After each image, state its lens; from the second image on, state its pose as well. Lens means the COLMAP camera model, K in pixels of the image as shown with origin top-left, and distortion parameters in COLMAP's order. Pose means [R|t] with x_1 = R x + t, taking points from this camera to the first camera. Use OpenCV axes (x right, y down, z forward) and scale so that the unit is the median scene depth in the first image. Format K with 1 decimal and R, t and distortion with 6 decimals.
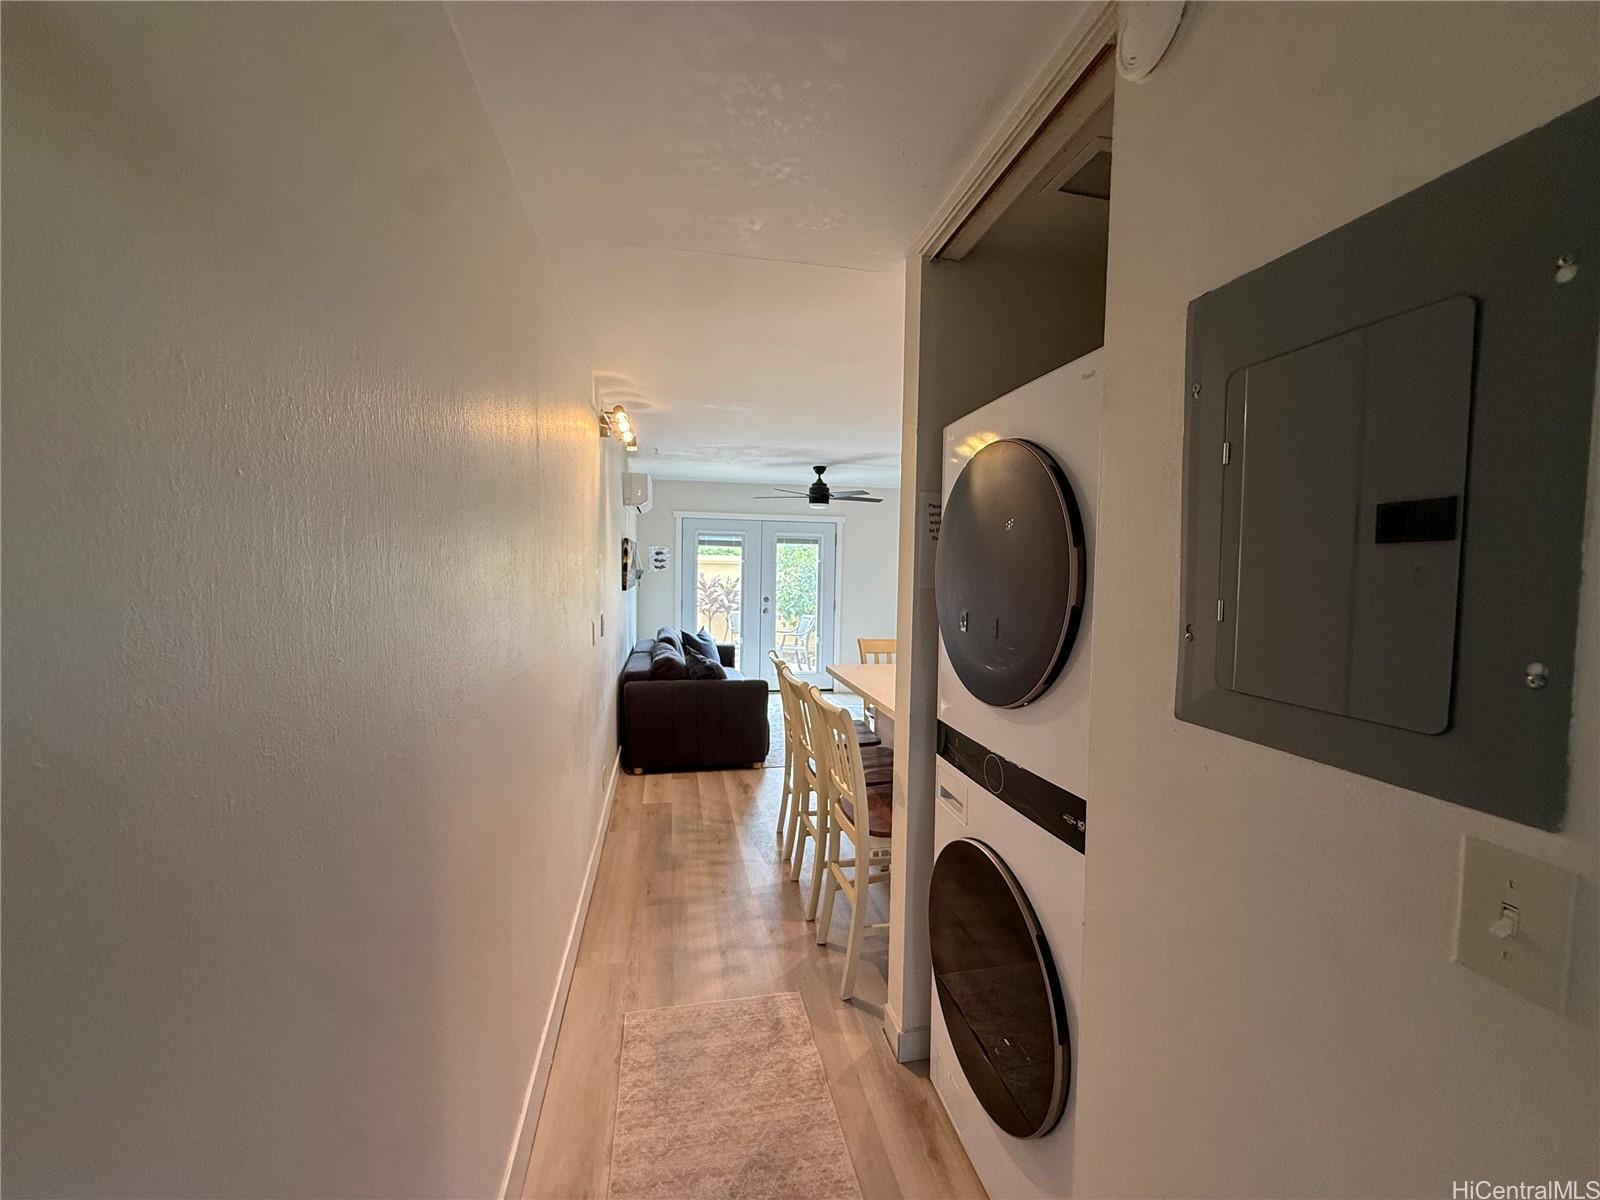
lens RADIAL K [[643.2, 0, 800.0], [0, 643.2, 600.0], [0, 0, 1]] dist [0.002417, 0.000189]
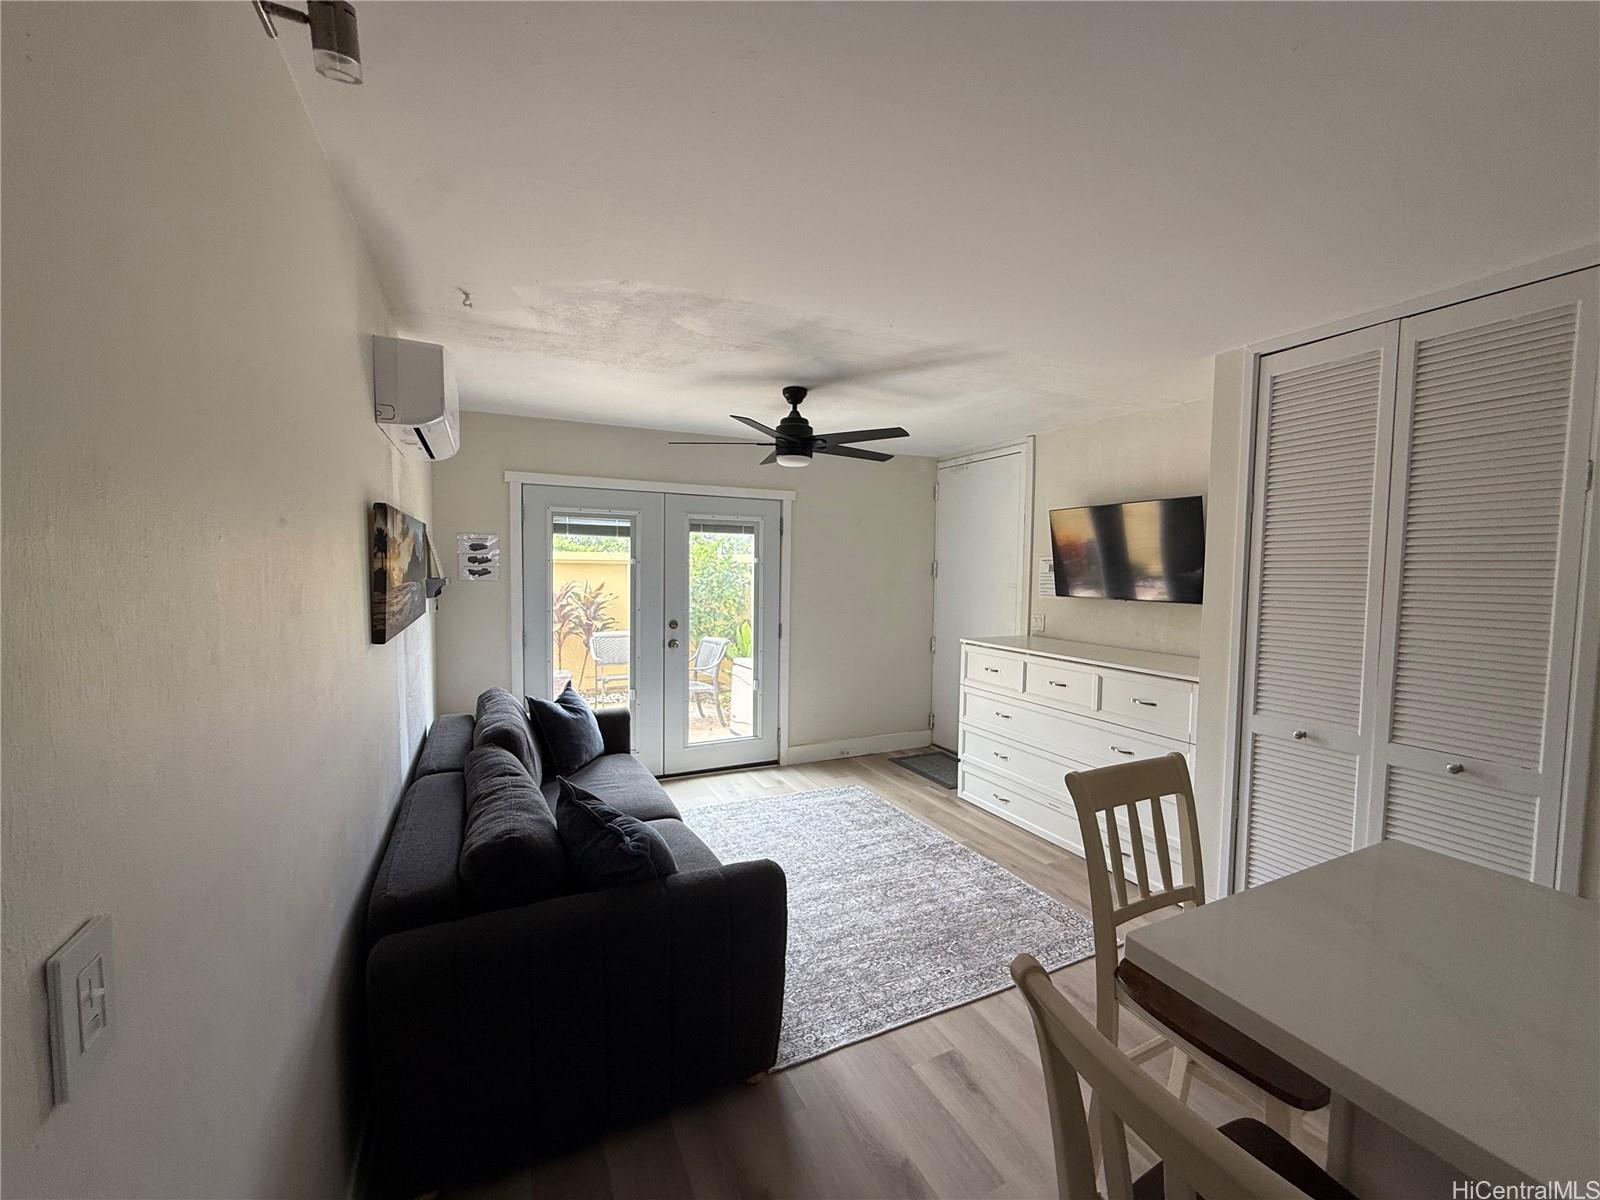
lens RADIAL K [[643.2, 0, 800.0], [0, 643.2, 600.0], [0, 0, 1]] dist [0.002417, 0.000189]
pose [[0.969192, -0.016381, 0.245762, -0.089508], [0.015263, 0.999863, 0.006455, -0.027129], [-0.245834, -0.002505, 0.969309, 0.406329]]
